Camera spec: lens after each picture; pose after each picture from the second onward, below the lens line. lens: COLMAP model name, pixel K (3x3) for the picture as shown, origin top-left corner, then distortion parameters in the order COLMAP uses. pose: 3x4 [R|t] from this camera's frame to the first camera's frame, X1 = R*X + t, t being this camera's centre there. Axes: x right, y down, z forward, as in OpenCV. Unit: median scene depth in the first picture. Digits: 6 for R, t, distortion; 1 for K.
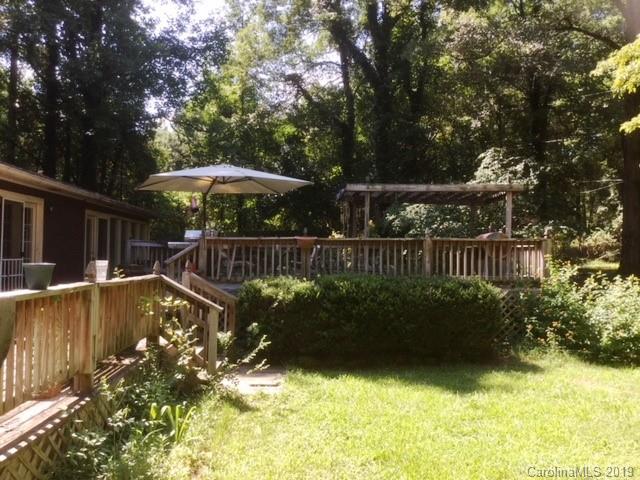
lens RADIAL K [[580.5, 0, 317.8], [0, 580.5, 241.0], [0, 0, 1]] dist [0.102748, -0.181953]
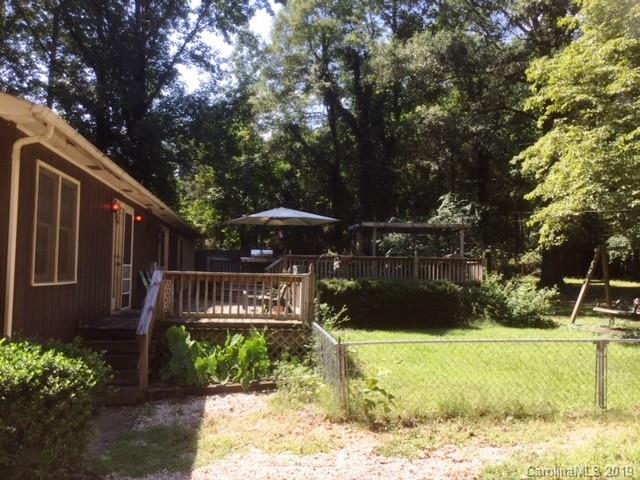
lens RADIAL K [[580.5, 0, 317.8], [0, 580.5, 241.0], [0, 0, 1]] dist [0.102748, -0.181953]
pose [[0.996559, 0.012179, 0.081982, -0.159369], [-0.009858, 0.999541, -0.028650, 0.000105], [-0.082293, 0.027744, 0.996222, -0.448483]]
